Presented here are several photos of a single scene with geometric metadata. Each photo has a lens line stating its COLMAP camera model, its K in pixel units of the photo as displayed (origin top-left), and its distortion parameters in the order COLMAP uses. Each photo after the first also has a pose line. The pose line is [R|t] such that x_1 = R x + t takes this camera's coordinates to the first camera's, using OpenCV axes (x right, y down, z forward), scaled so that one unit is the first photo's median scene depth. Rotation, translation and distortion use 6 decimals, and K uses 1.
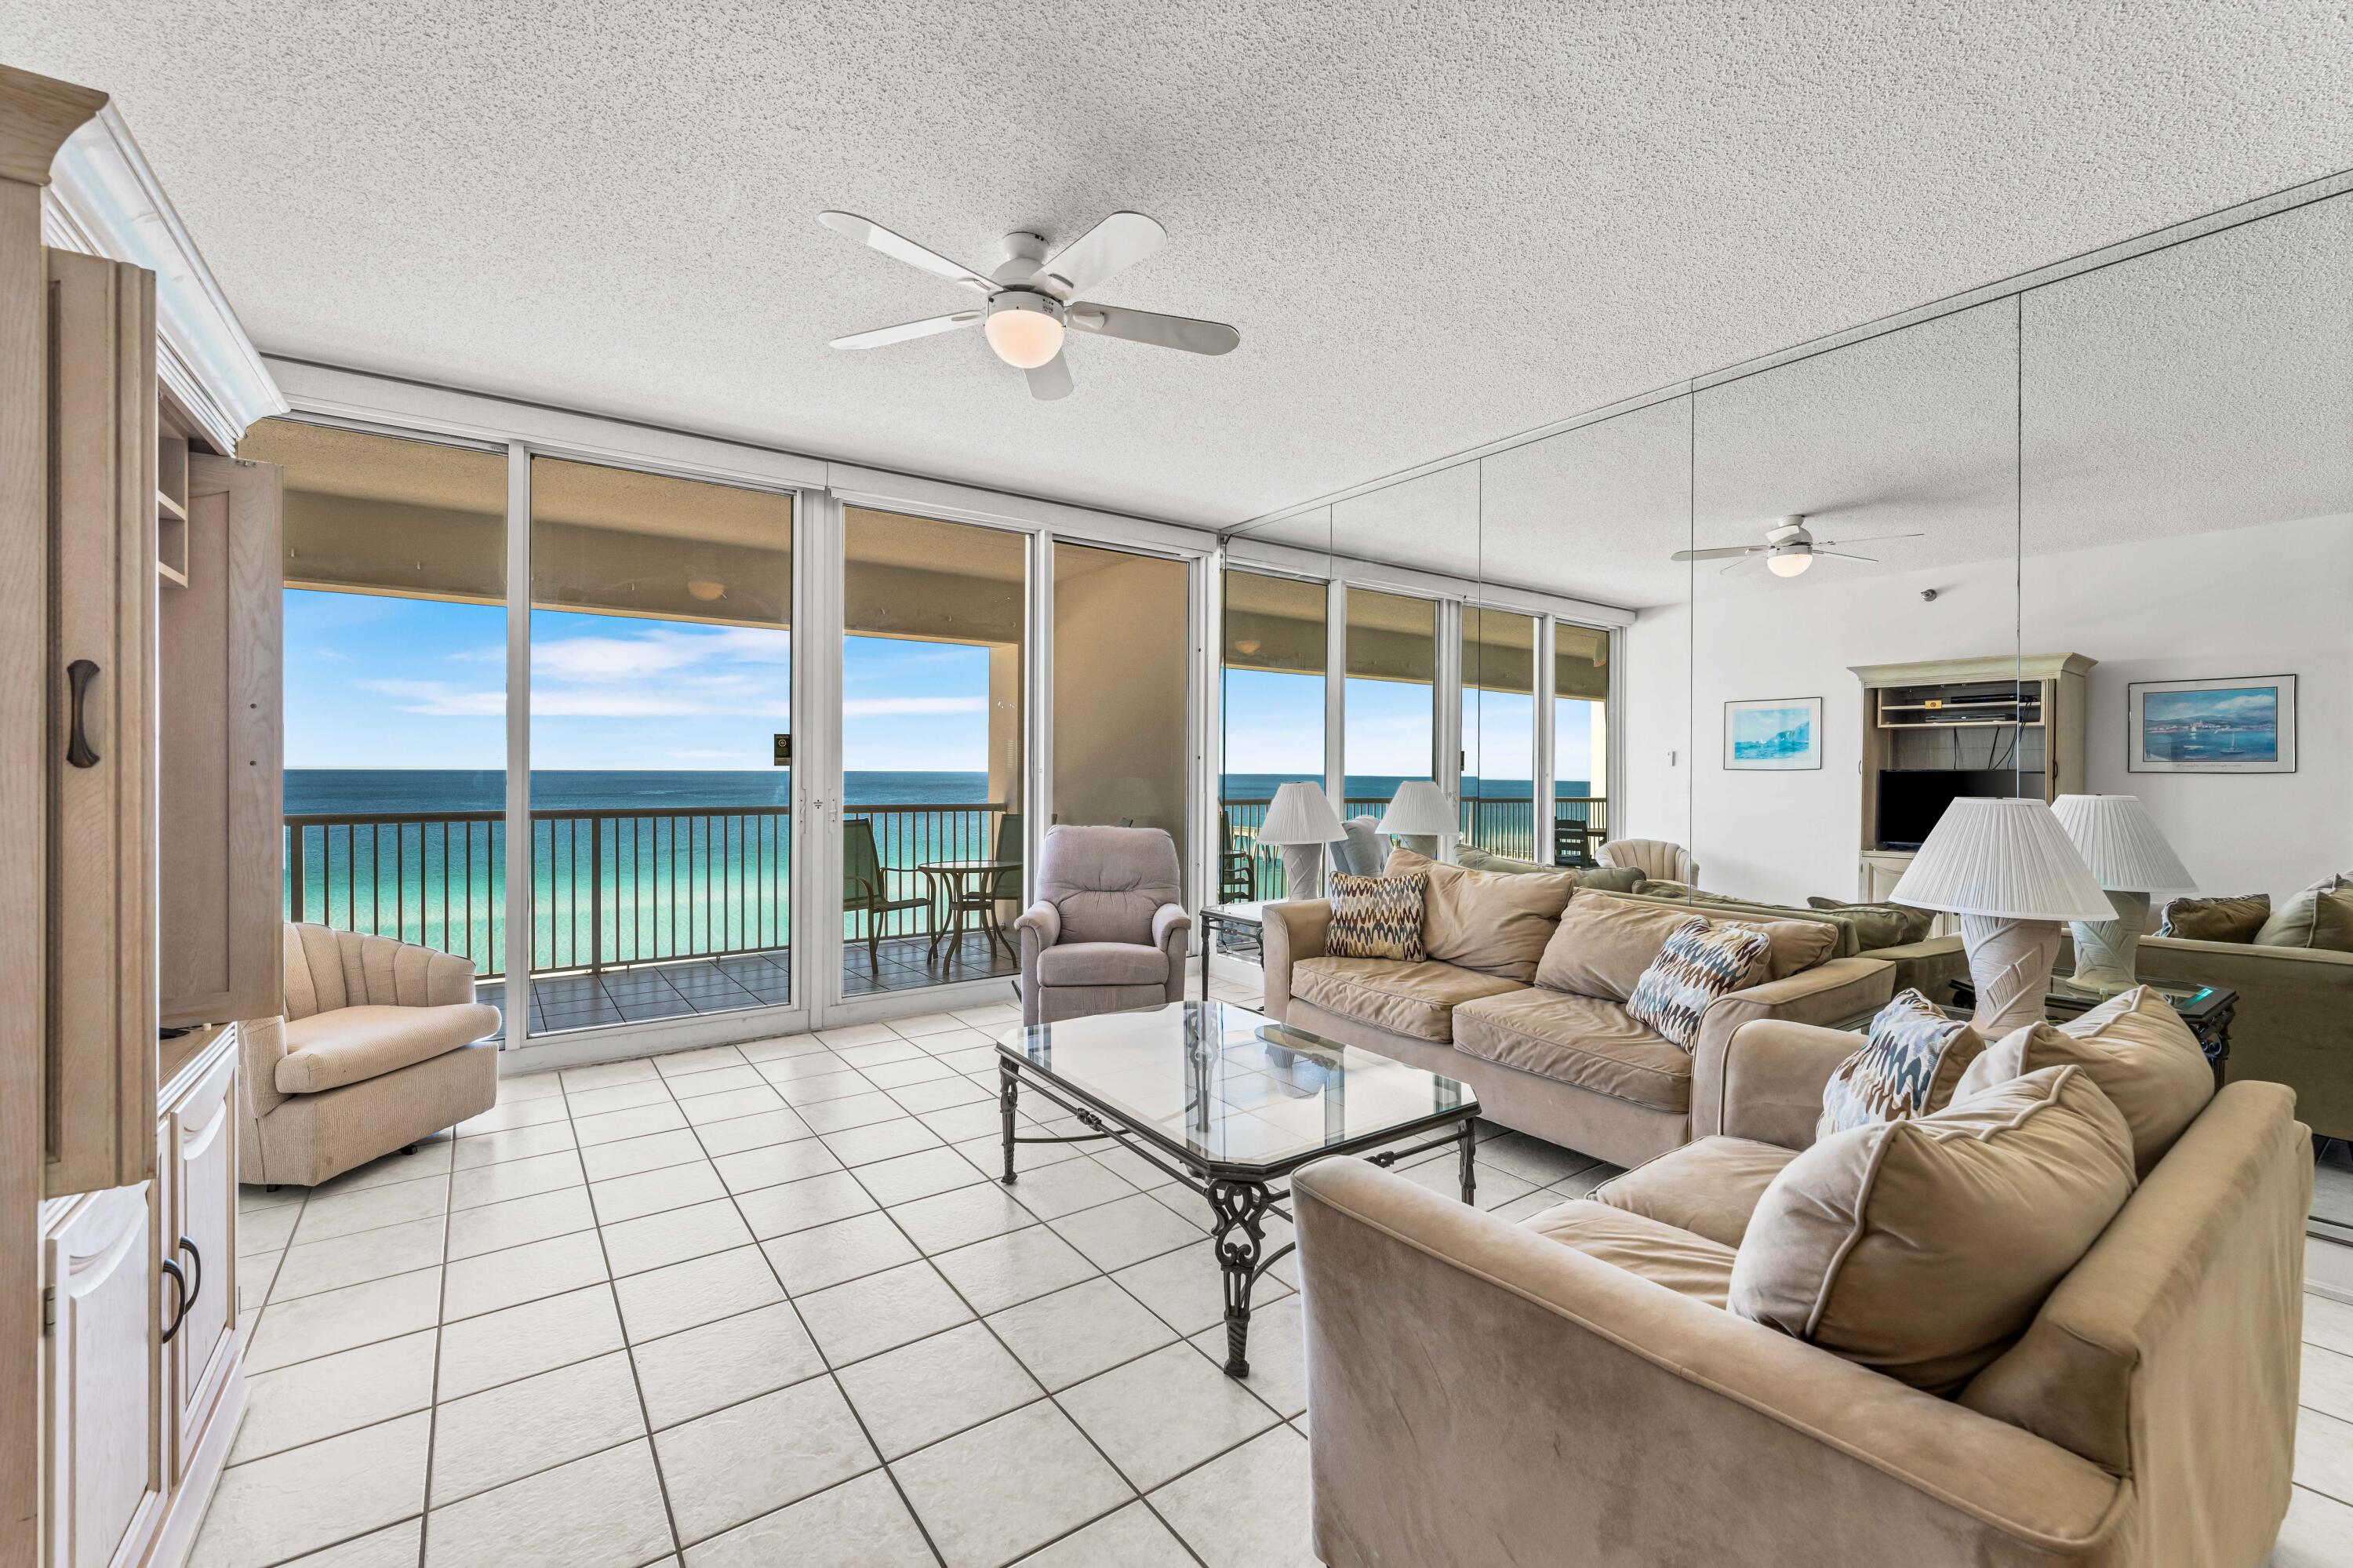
lens RADIAL K [[972.6, 0, 1179.8], [0, 972.6, 770.5], [0, 0, 1]] dist [0.003249, -0.001912]
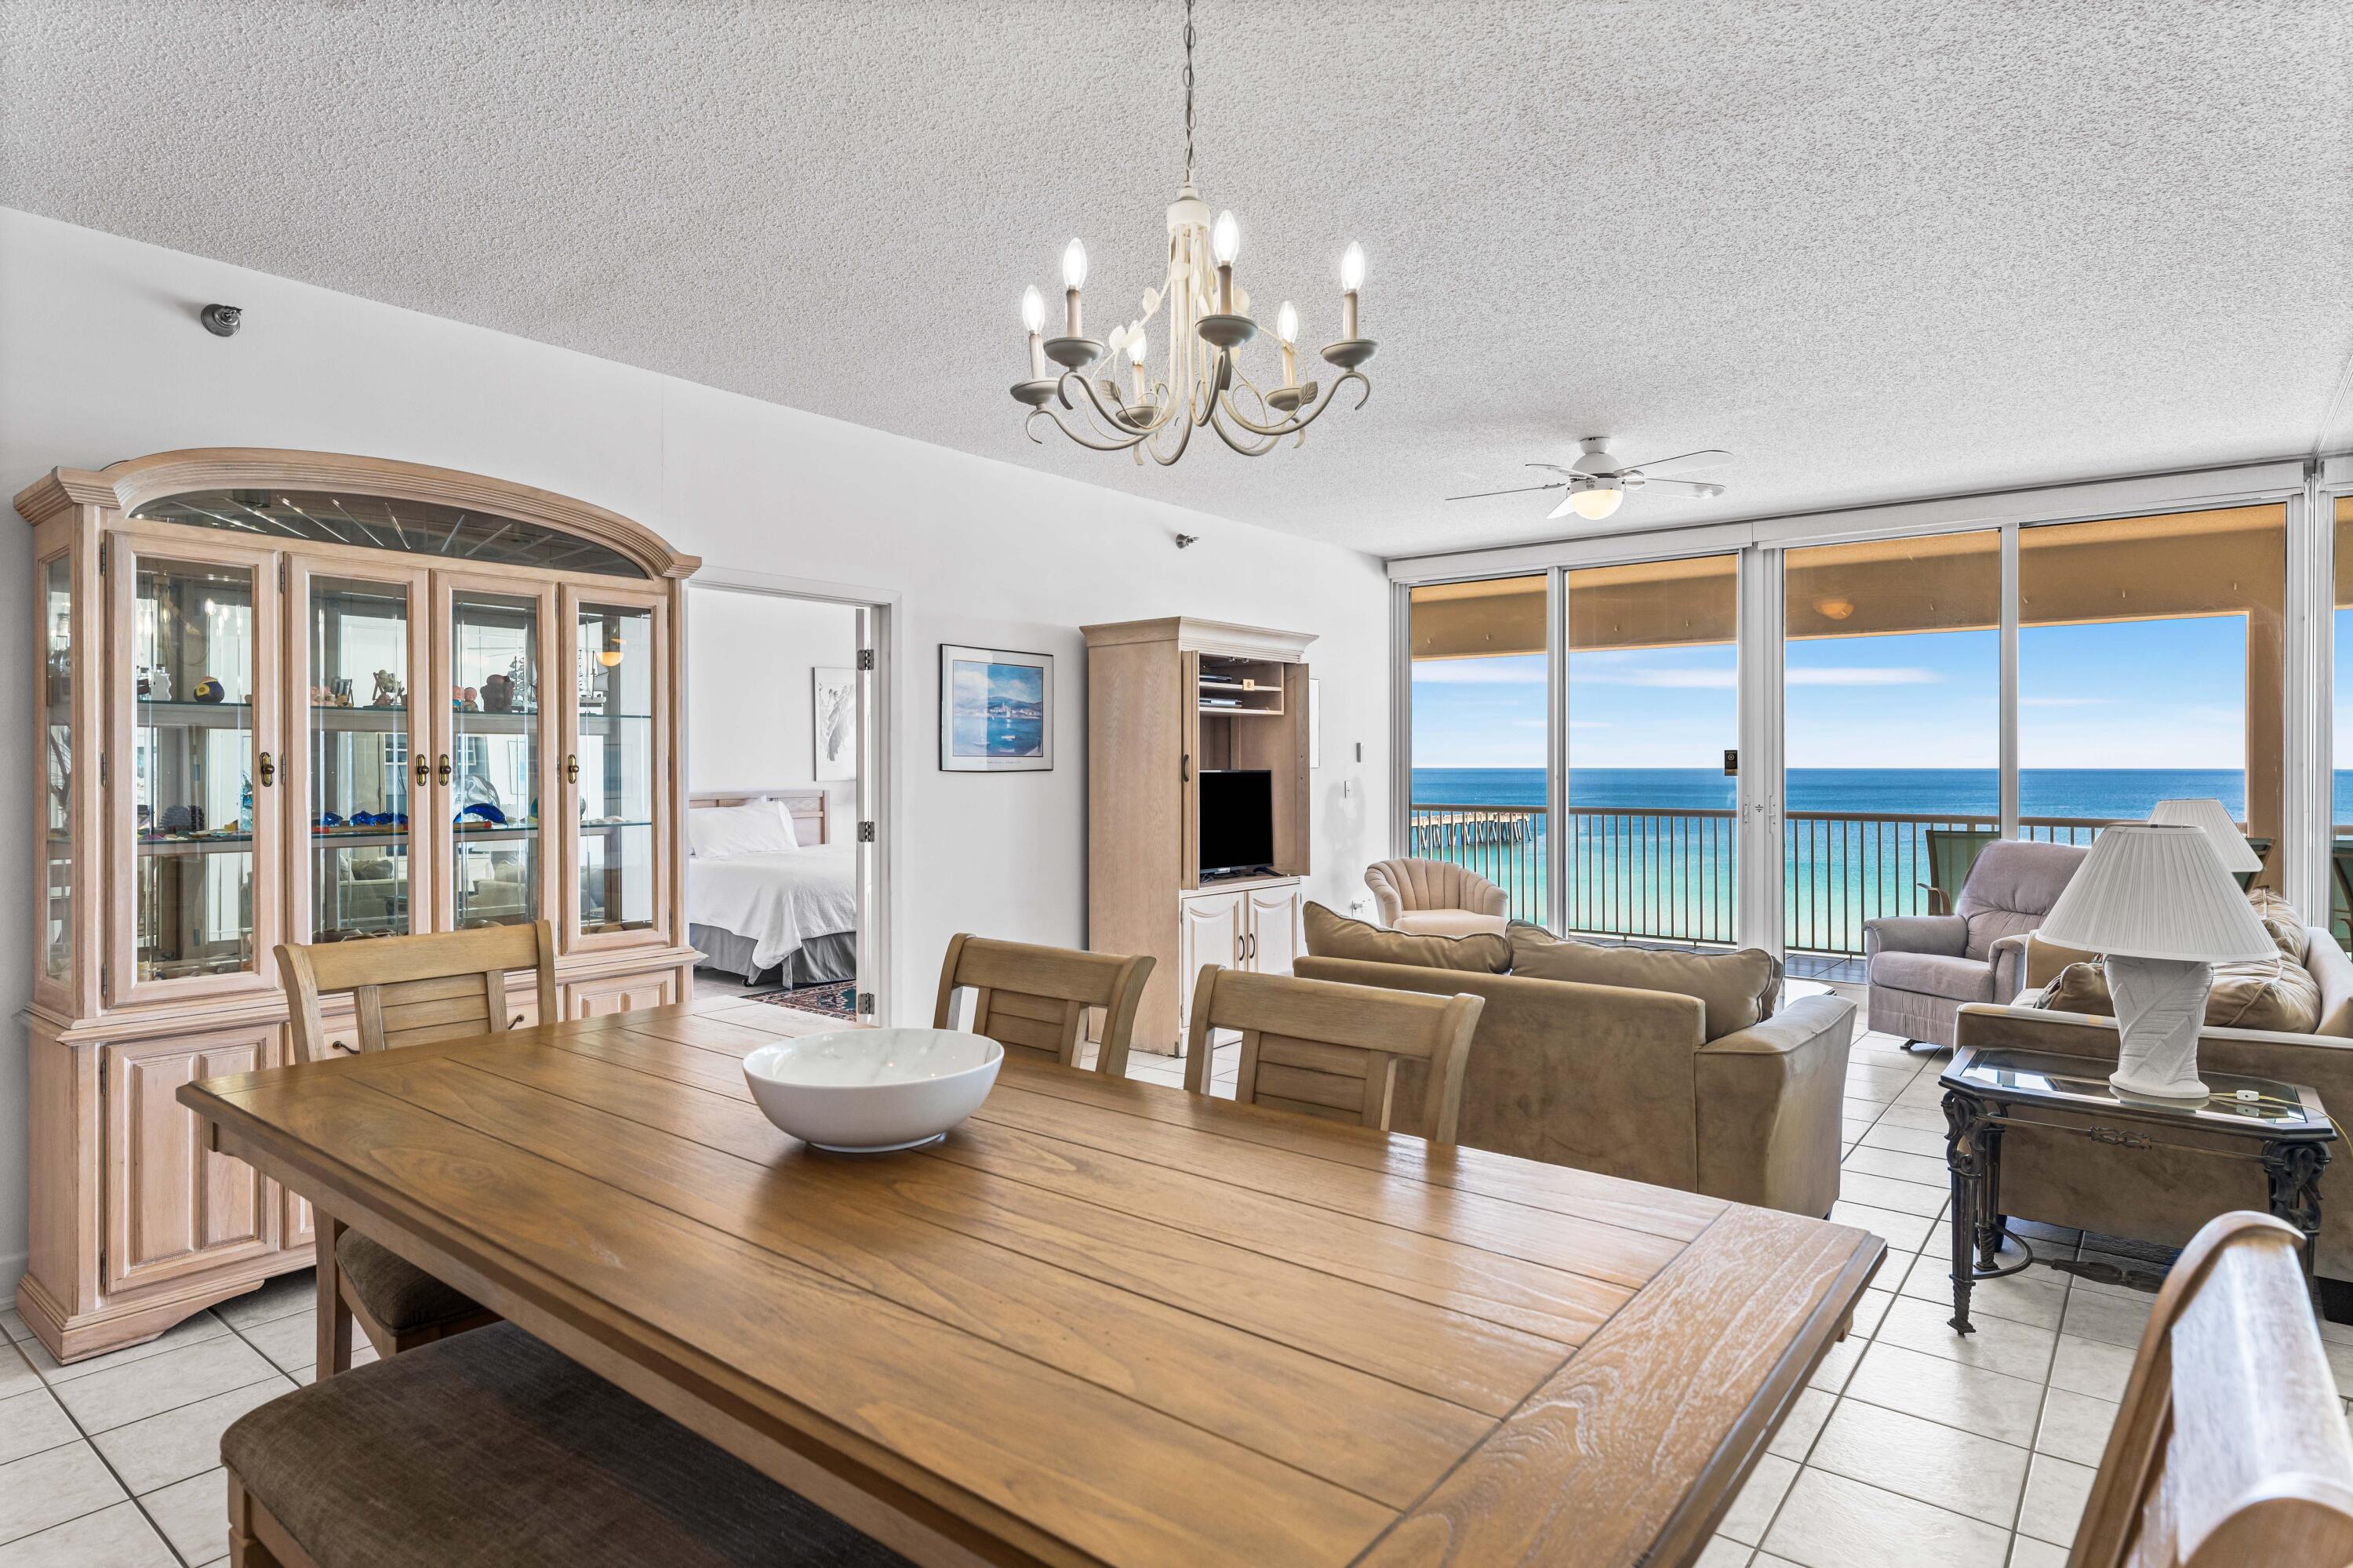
lens RADIAL K [[1275.9, 0, 1178.0], [0, 1275.9, 774.1], [0, 0, 1]] dist [0.004851, -0.001170]
pose [[0.279937, 0.003742, -0.960011, 1.051699], [0.000167, 0.999992, 0.003947, -0.015052], [0.960018, -0.001265, 0.279934, -0.131131]]
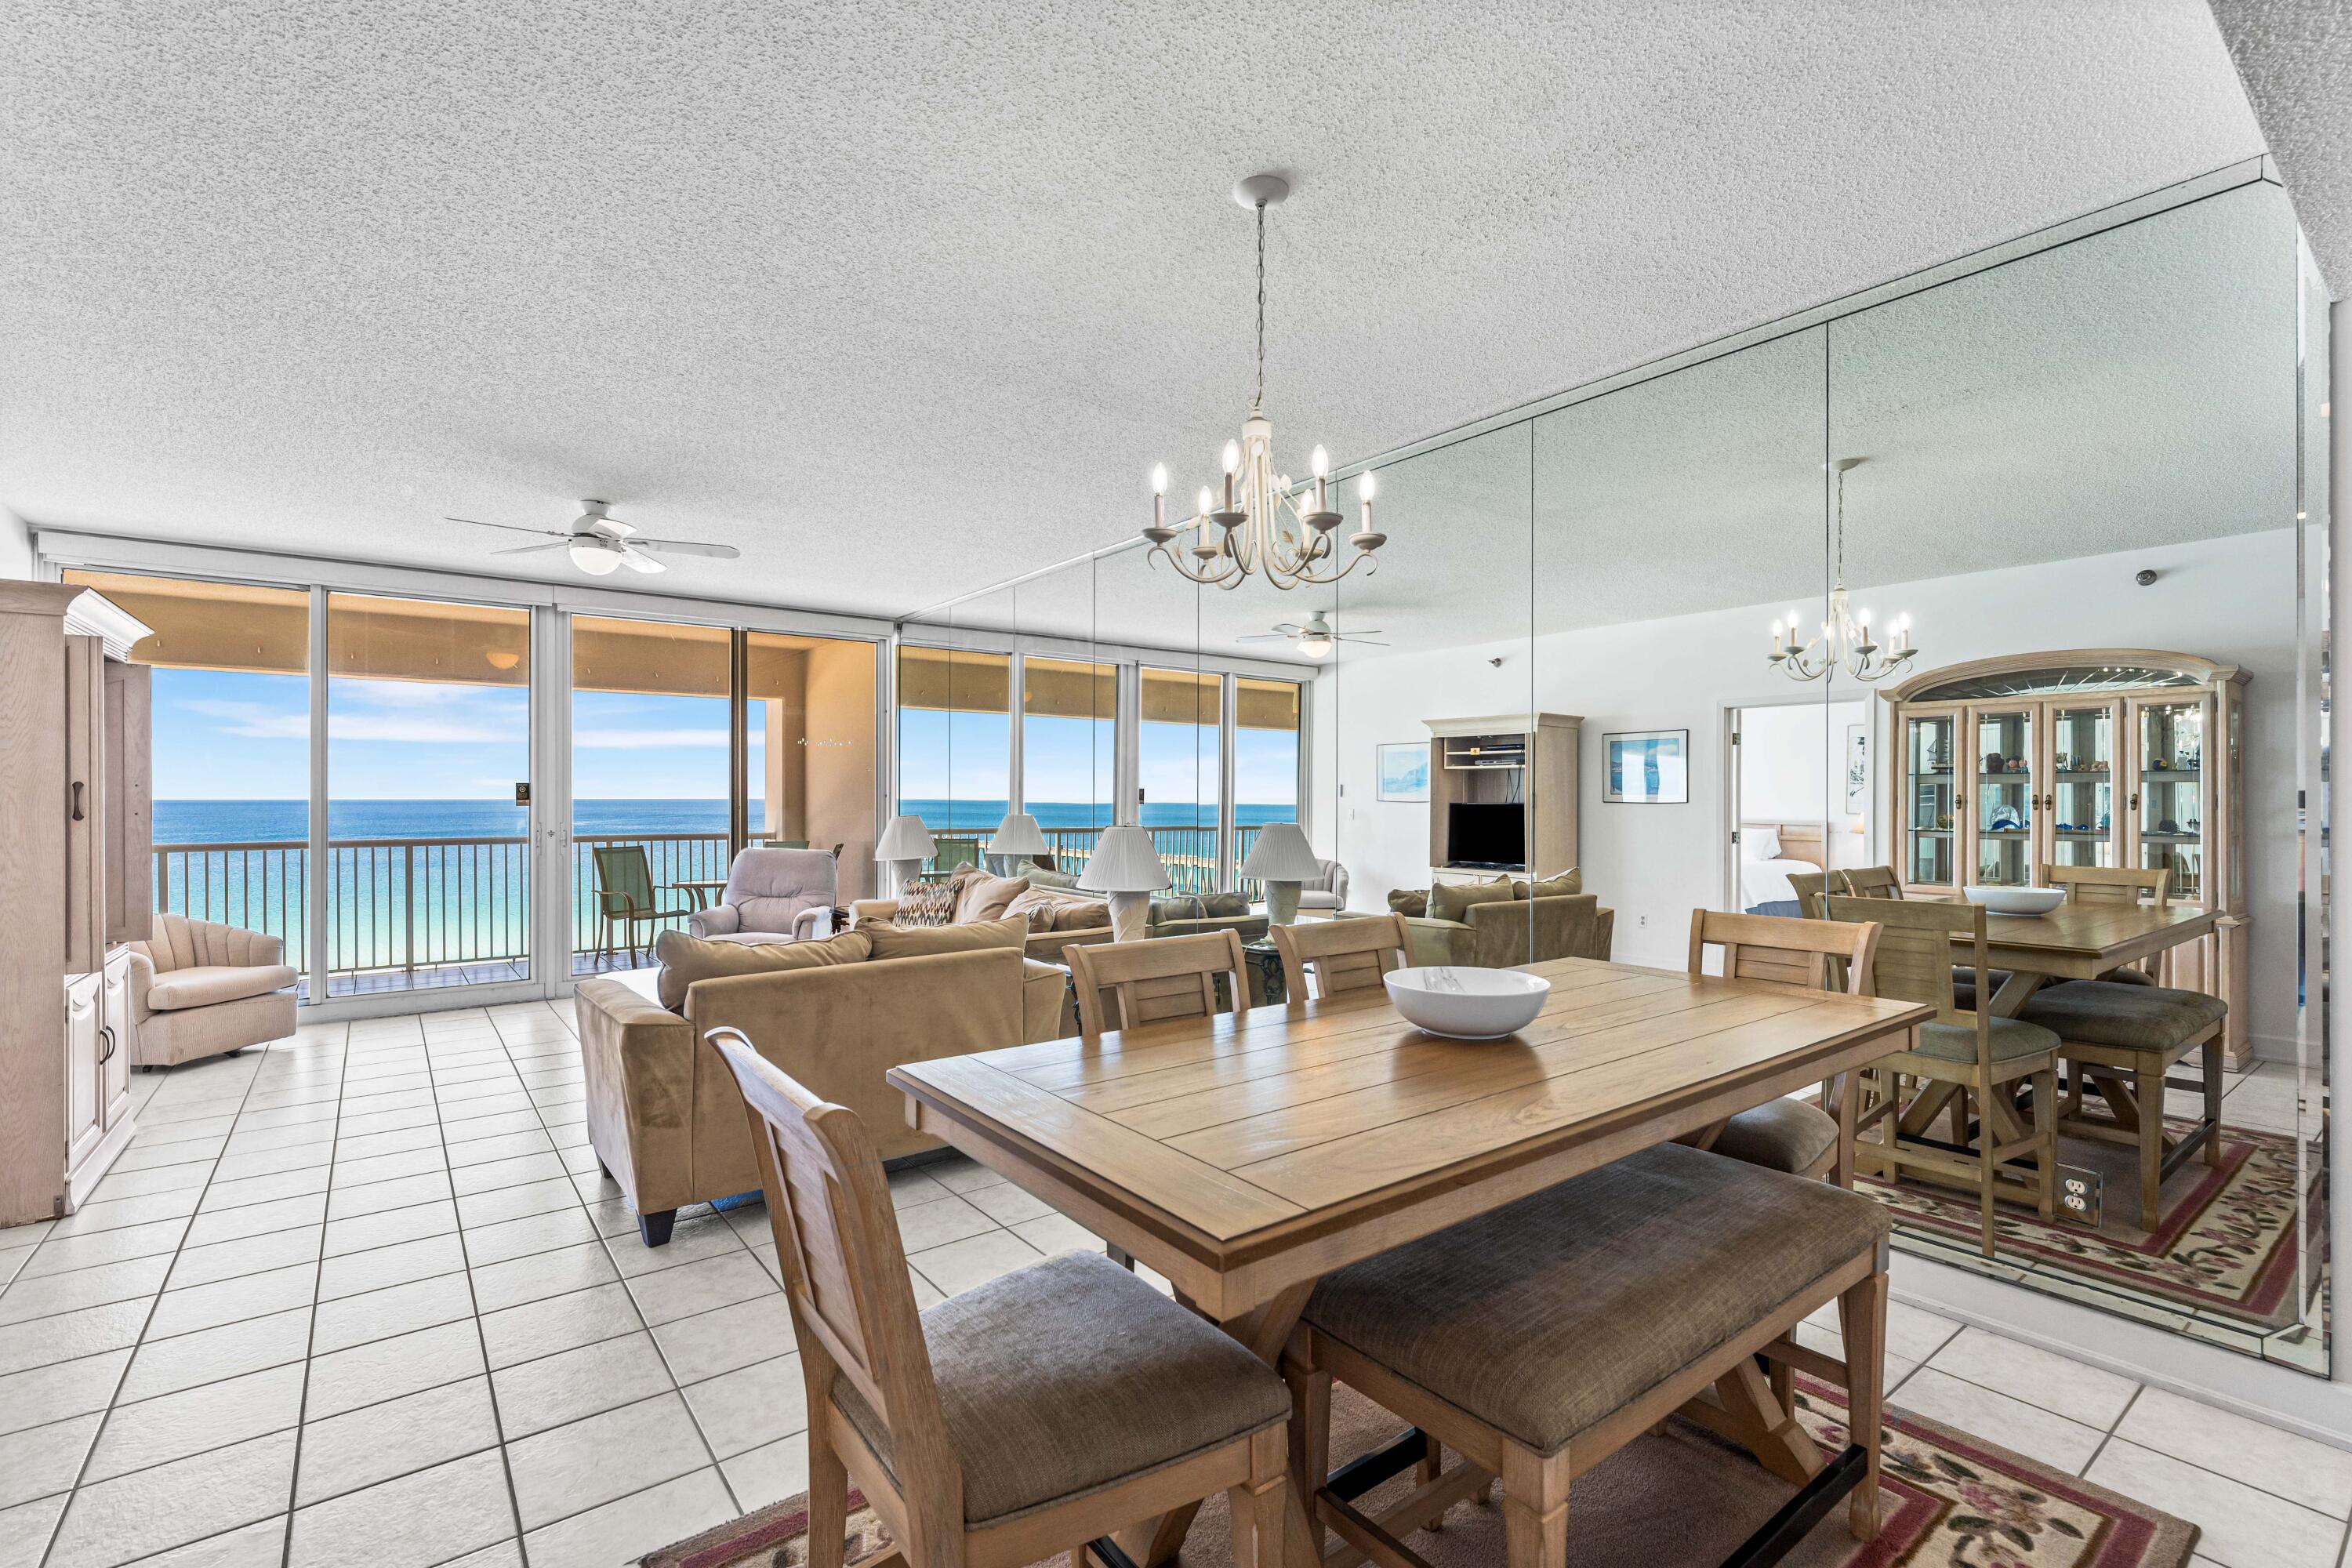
lens RADIAL K [[1053.1, 0, 1169.8], [0, 1053.1, 796.2], [0, 0, 1]] dist [0.001560, -0.001264]
pose [[0.999721, -0.005036, 0.023091, 0.530666], [0.005050, 0.999987, -0.000523, -0.014955], [-0.023088, 0.000639, 0.999733, -0.574040]]
